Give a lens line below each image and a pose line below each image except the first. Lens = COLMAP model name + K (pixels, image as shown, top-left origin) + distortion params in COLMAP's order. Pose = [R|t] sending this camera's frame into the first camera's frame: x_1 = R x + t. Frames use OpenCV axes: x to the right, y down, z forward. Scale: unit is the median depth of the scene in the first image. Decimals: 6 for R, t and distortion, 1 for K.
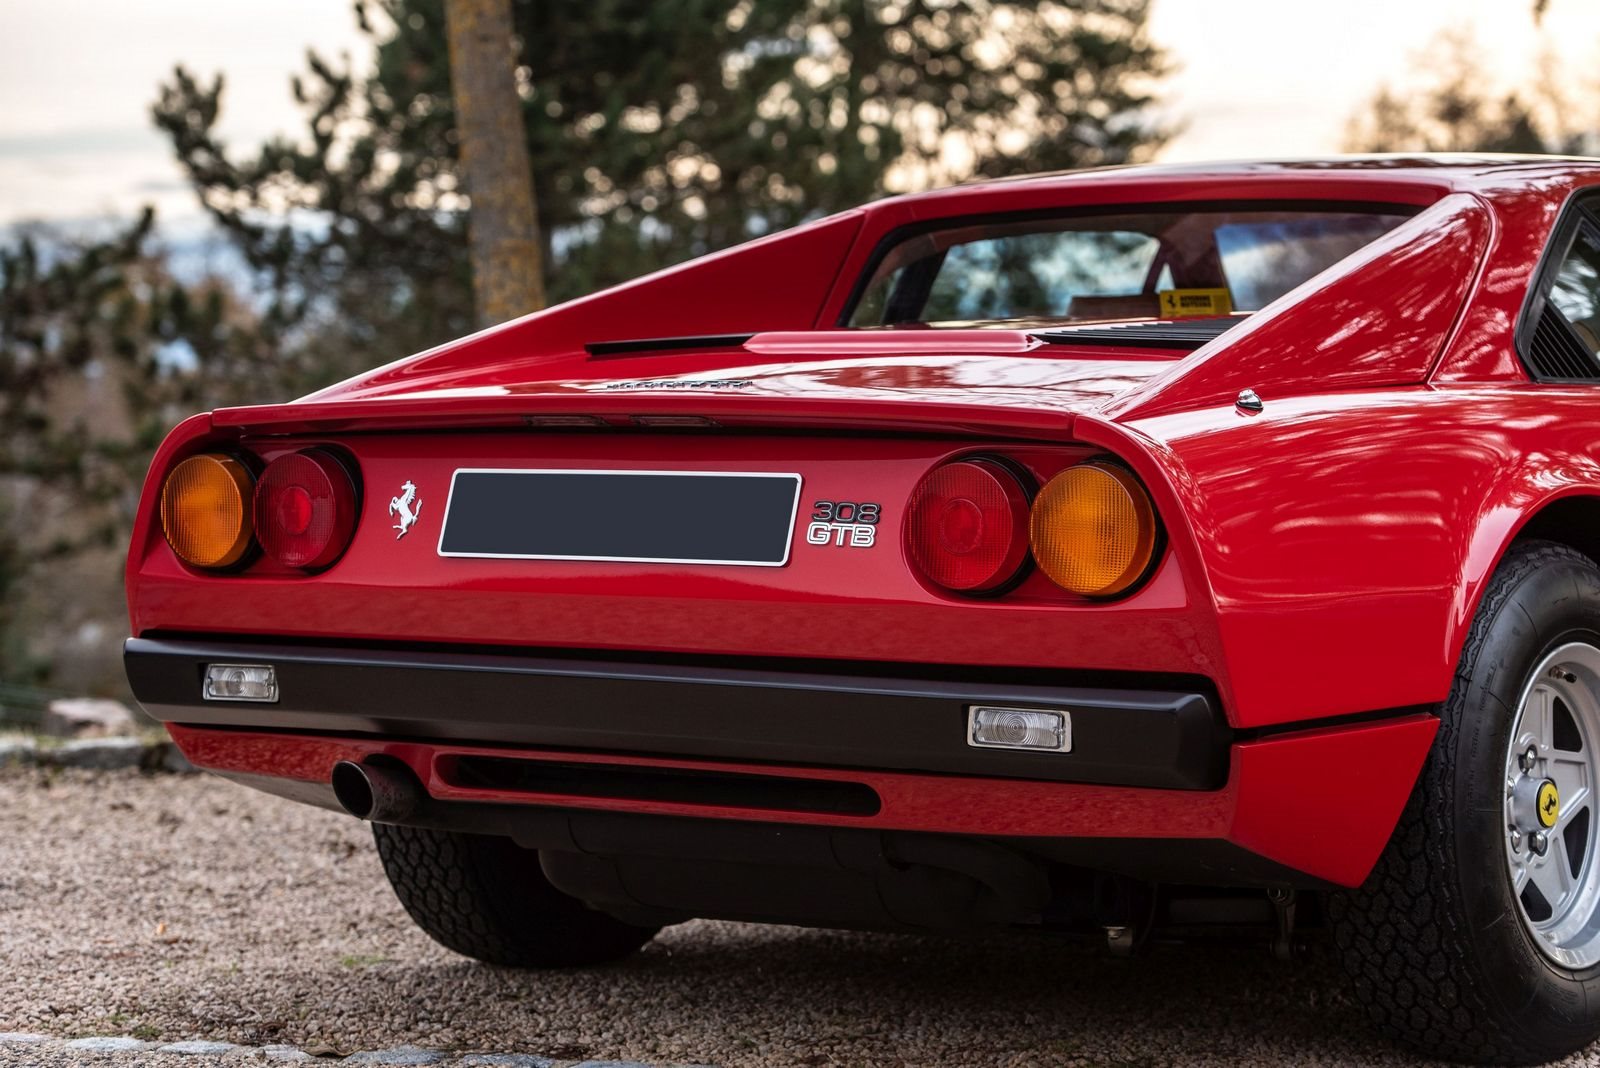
lens RADIAL K [[4379.4, 0, 800.0], [0, 4379.4, 534.0], [0, 0, 1]] dist [0.295931, -0.606570]
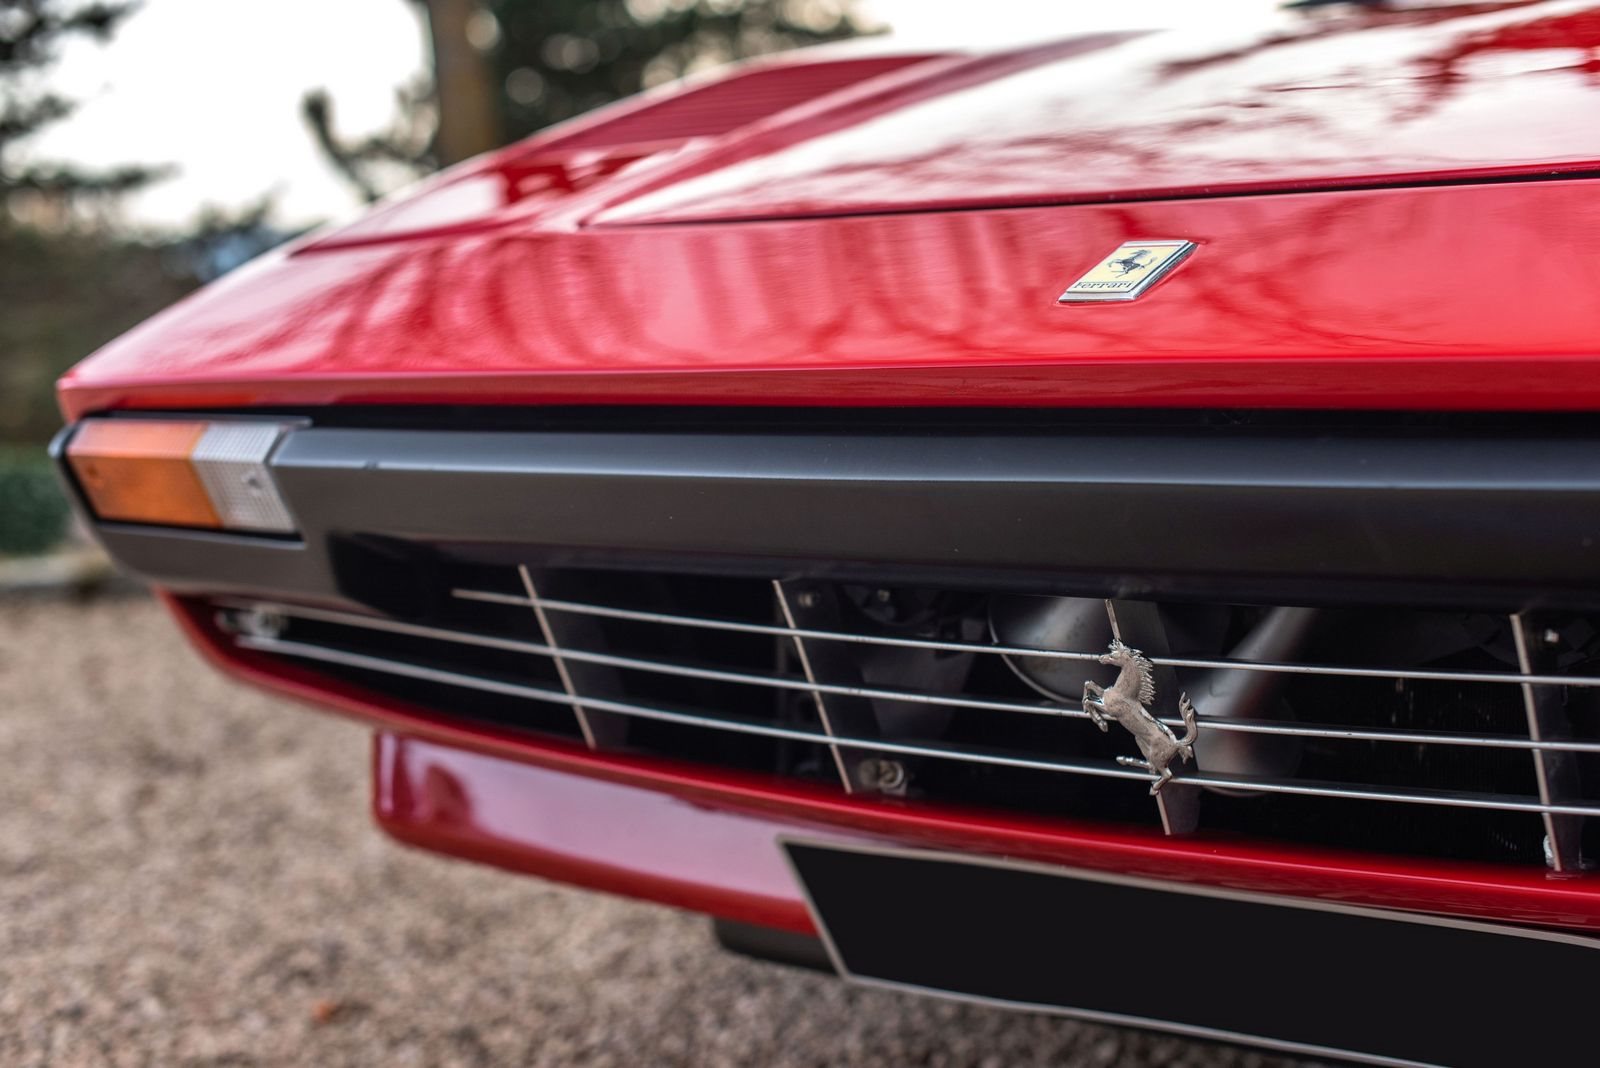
lens RADIAL K [[2410.3, 0, 800.0], [0, 2410.3, 534.0], [0, 0, 1]] dist [-0.125286, 0.079401]
pose [[0.998721, -0.032556, 0.038678, -0.018886], [0.029916, 0.997305, 0.066988, 0.016311], [-0.040755, -0.065745, 0.997004, 0.829209]]
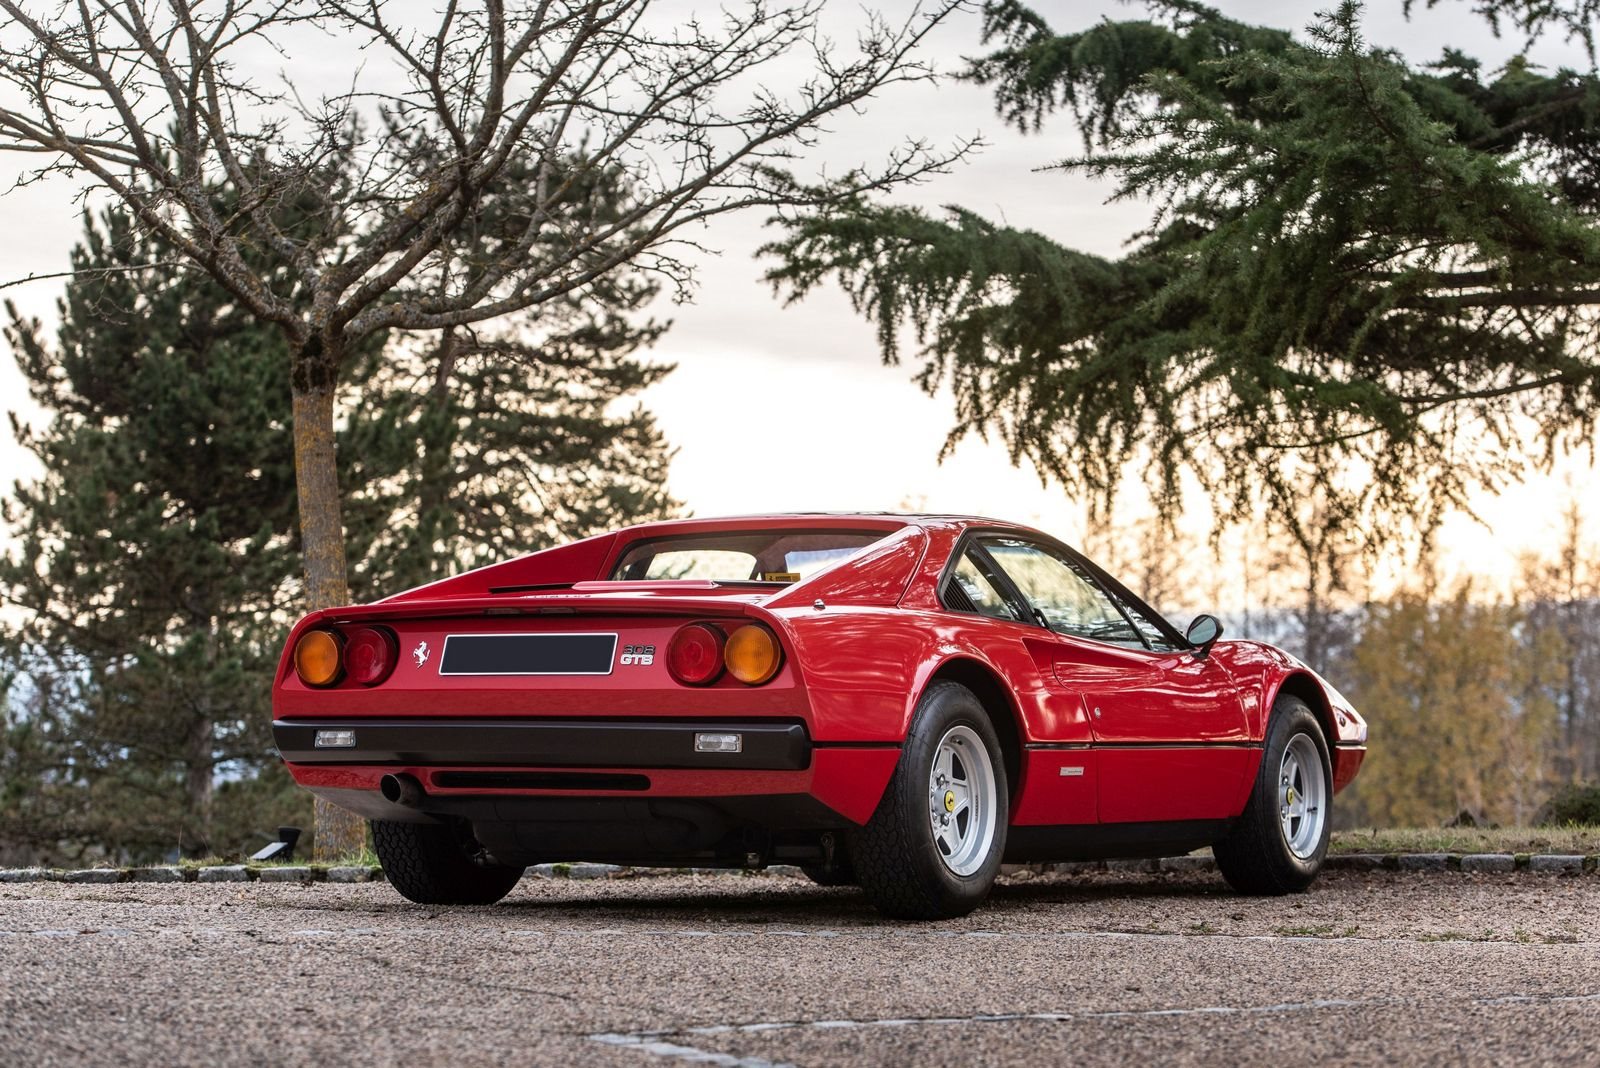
lens RADIAL K [[3878.5, 0, 803.5], [0, 3878.5, 561.4], [0, 0, 1]] dist [0.063967, 0.469971]
pose [[0.992502, 0.023303, 0.119990, -0.126451], [-0.011635, 0.995213, -0.097038, 0.123507], [-0.121677, 0.094915, 0.988021, -0.840412]]
